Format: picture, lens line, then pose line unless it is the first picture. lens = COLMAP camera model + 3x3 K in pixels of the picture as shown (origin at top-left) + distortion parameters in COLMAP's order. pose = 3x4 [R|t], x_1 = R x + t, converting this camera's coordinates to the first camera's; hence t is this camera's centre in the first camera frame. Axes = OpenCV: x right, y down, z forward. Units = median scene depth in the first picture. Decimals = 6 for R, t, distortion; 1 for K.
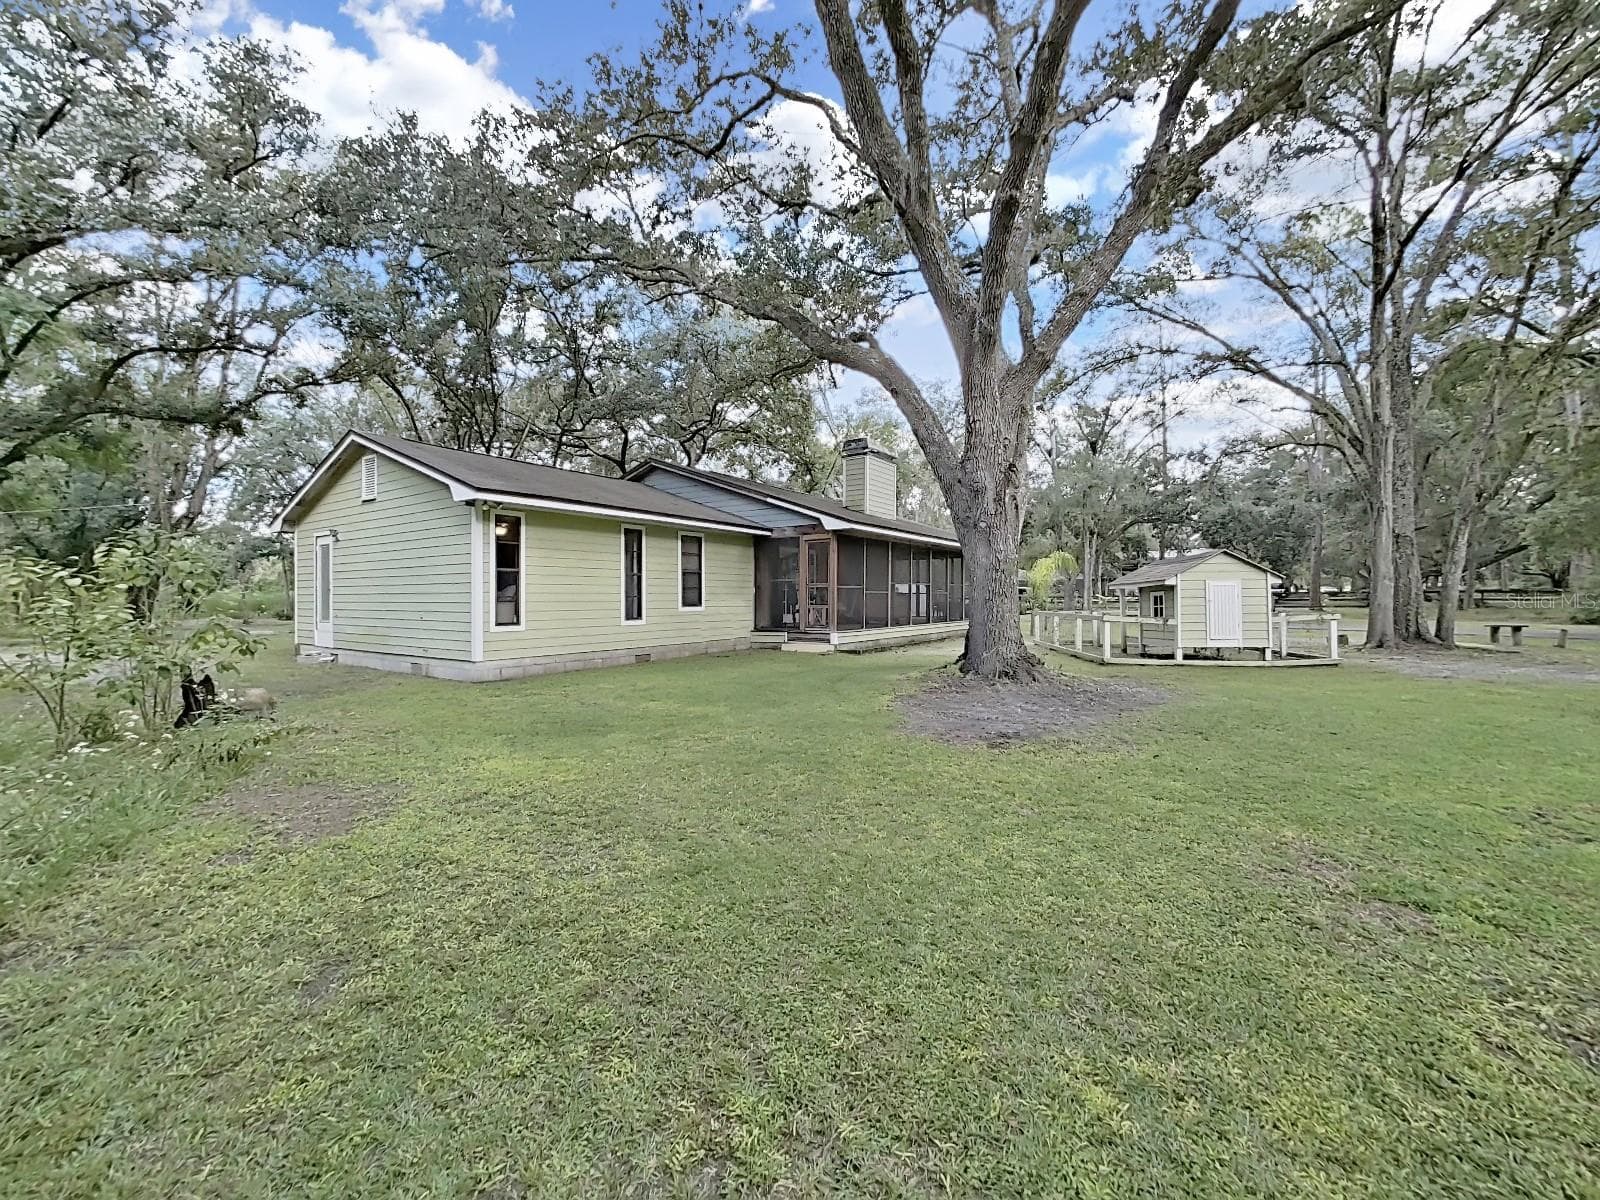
lens RADIAL K [[652.0, 0, 797.3], [0, 652.0, 592.5], [0, 0, 1]] dist [-0.000811, -0.000073]
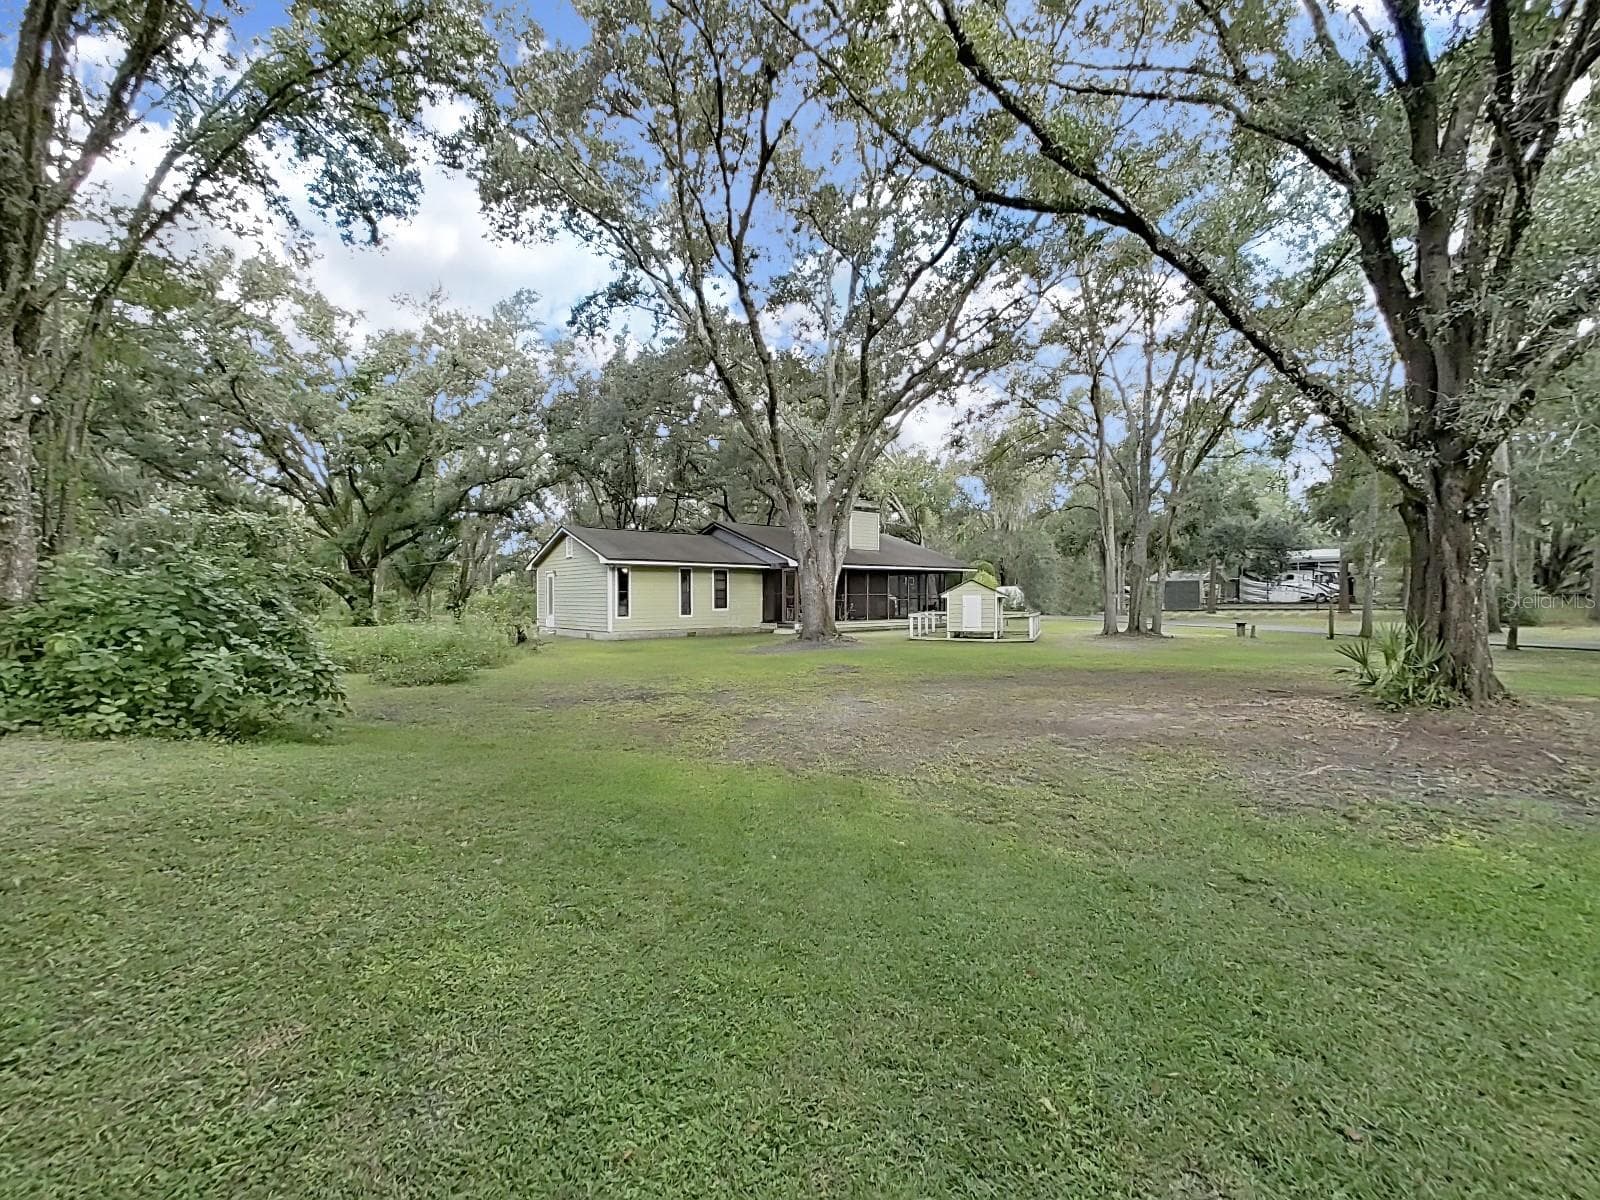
lens RADIAL K [[652.0, 0, 797.3], [0, 652.0, 592.5], [0, 0, 1]] dist [-0.000811, -0.000073]
pose [[0.968156, 0.000265, -0.250346, 0.552126], [0.000438, 0.999996, 0.002752, -0.030150], [0.250345, -0.002774, 0.968153, -0.809520]]
